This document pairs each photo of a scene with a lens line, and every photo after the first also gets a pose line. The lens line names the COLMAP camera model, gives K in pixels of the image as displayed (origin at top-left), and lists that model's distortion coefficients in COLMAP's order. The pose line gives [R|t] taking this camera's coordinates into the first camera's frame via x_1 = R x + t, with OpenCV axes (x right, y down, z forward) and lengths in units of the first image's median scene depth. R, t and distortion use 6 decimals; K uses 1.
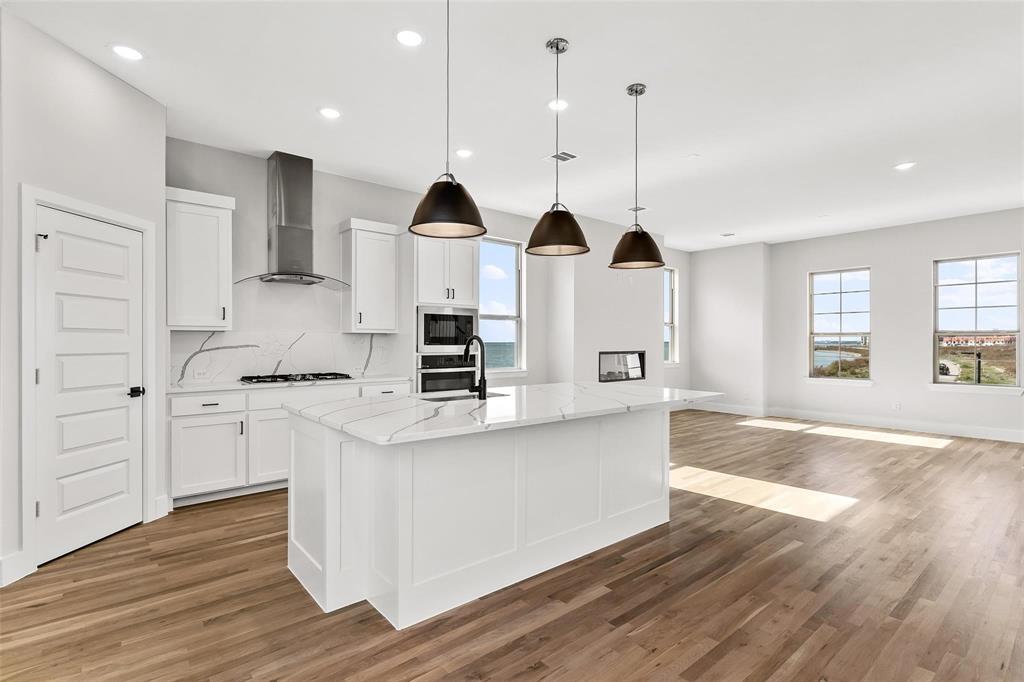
lens RADIAL K [[496.6, 0, 512.0], [0, 496.6, 341.0], [0, 0, 1]] dist [0.003909, 0.000445]
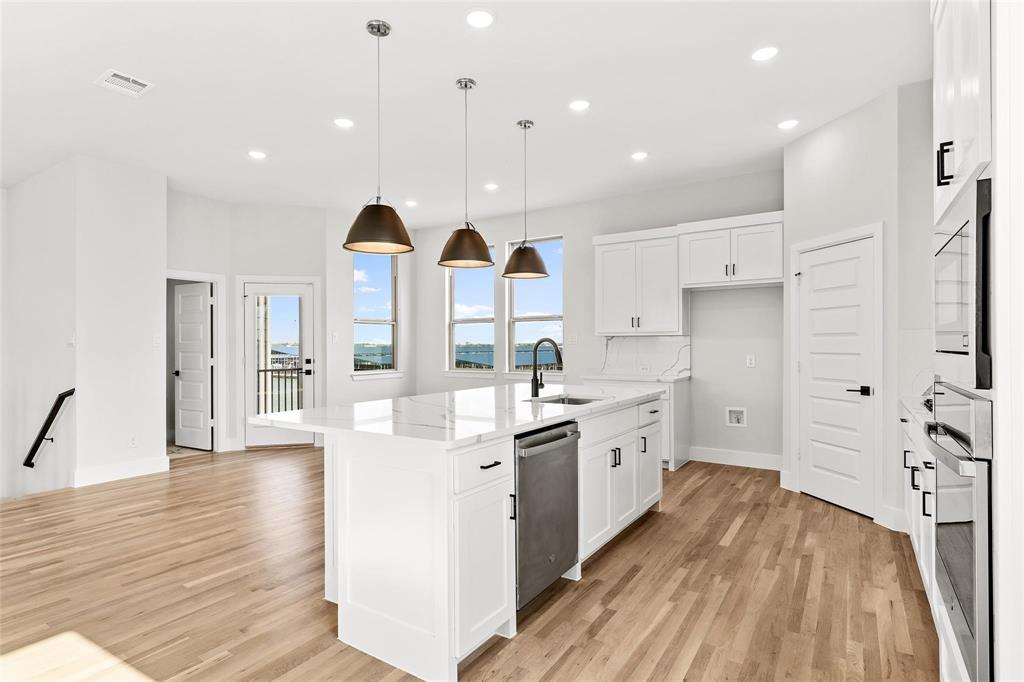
lens RADIAL K [[515.9, 0, 512.0], [0, 515.9, 341.0], [0, 0, 1]] dist [-0.002775, -0.000010]
pose [[-0.956131, 0.001330, -0.292936, 0.310076], [0.003888, 0.999959, -0.008151, 0.002853], [0.292913, -0.008933, -0.956097, 1.997701]]
